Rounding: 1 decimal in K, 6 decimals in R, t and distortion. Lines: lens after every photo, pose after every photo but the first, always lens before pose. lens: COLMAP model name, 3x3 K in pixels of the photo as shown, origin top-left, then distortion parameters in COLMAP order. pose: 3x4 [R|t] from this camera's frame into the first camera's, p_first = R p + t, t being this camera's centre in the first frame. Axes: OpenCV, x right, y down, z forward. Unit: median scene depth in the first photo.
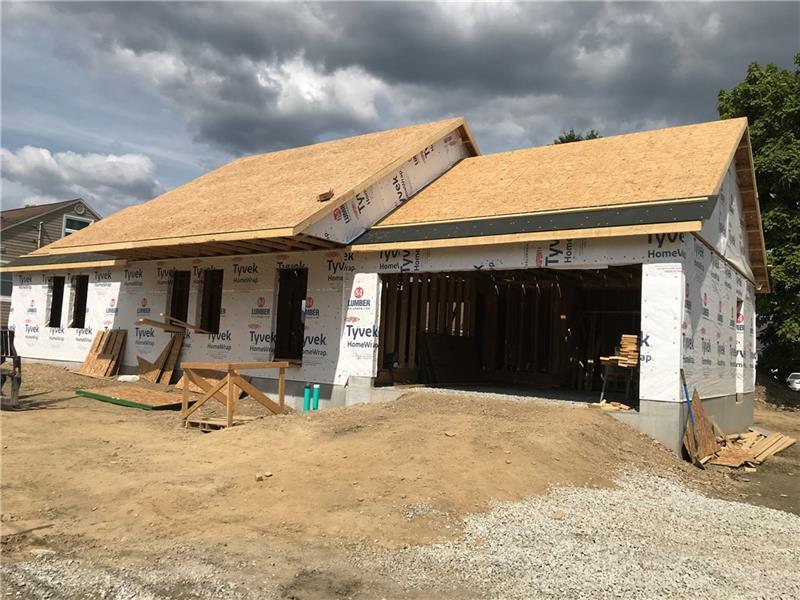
lens RADIAL K [[641.9, 0, 392.3], [0, 641.9, 299.5], [0, 0, 1]] dist [0.101101, -0.199866]
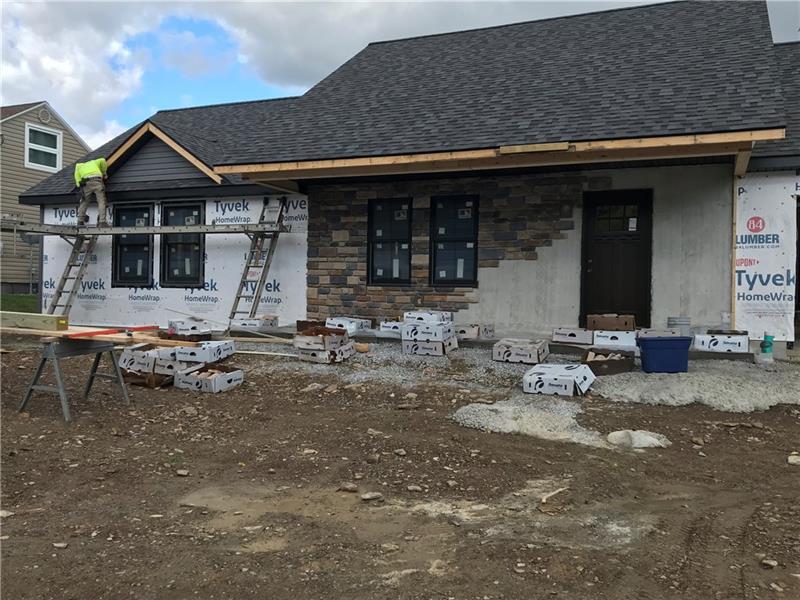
lens RADIAL K [[719.8, 0, 393.2], [0, 719.8, 295.9], [0, 0, 1]] dist [0.131918, -0.345984]
pose [[0.980806, -0.027458, 0.193041, -0.605530], [0.012264, 0.996762, 0.079463, -0.000615], [-0.194598, -0.075571, 0.977968, 0.282544]]
